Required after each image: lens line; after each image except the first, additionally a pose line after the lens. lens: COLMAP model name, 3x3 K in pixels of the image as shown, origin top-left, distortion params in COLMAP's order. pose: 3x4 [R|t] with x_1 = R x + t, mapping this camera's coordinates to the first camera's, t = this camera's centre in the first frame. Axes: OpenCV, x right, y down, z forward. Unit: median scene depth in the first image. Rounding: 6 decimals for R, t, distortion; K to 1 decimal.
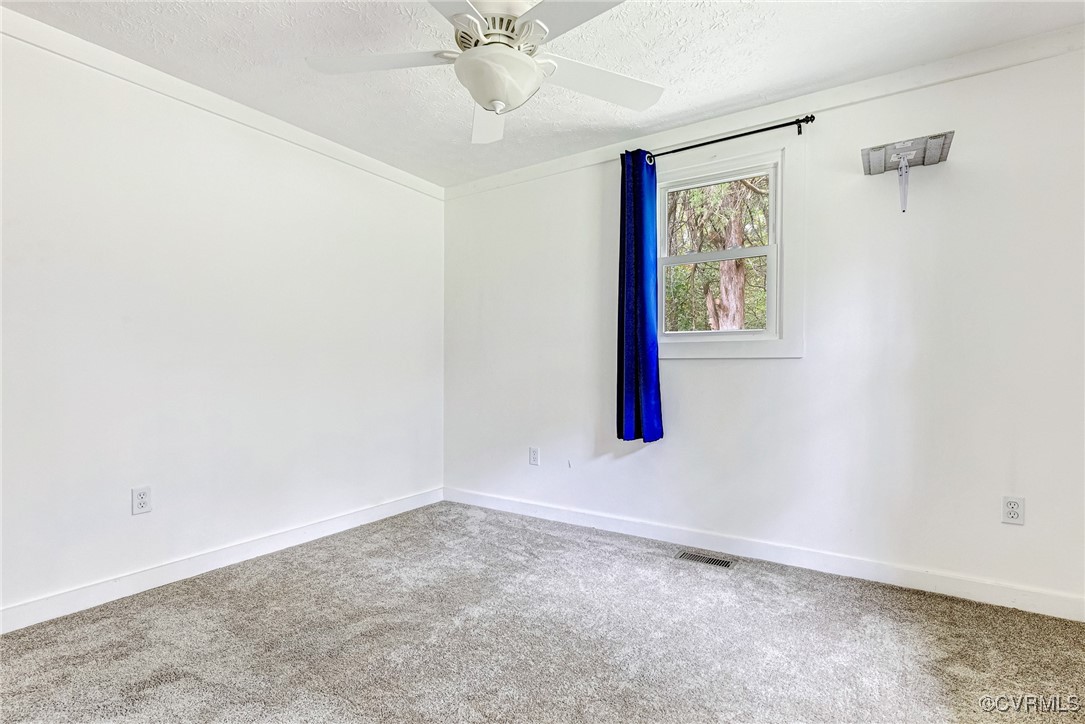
lens RADIAL K [[523.7, 0, 540.4], [0, 523.7, 373.0], [0, 0, 1]] dist [0.000692, -0.000116]
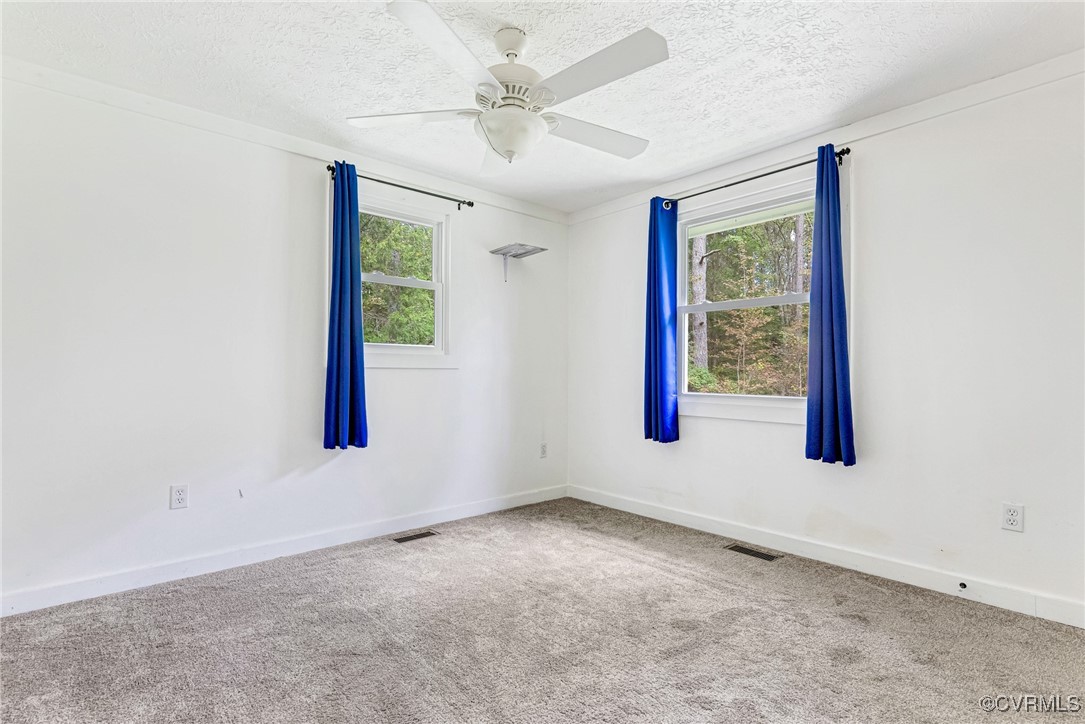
lens RADIAL K [[523.7, 0, 540.4], [0, 523.7, 373.0], [0, 0, 1]] dist [0.000692, -0.000116]
pose [[0.263150, -0.000178, 0.964755, -0.797966], [0.005527, 0.999984, -0.001323, -0.016106], [-0.964739, 0.005681, 0.263147, 0.421127]]
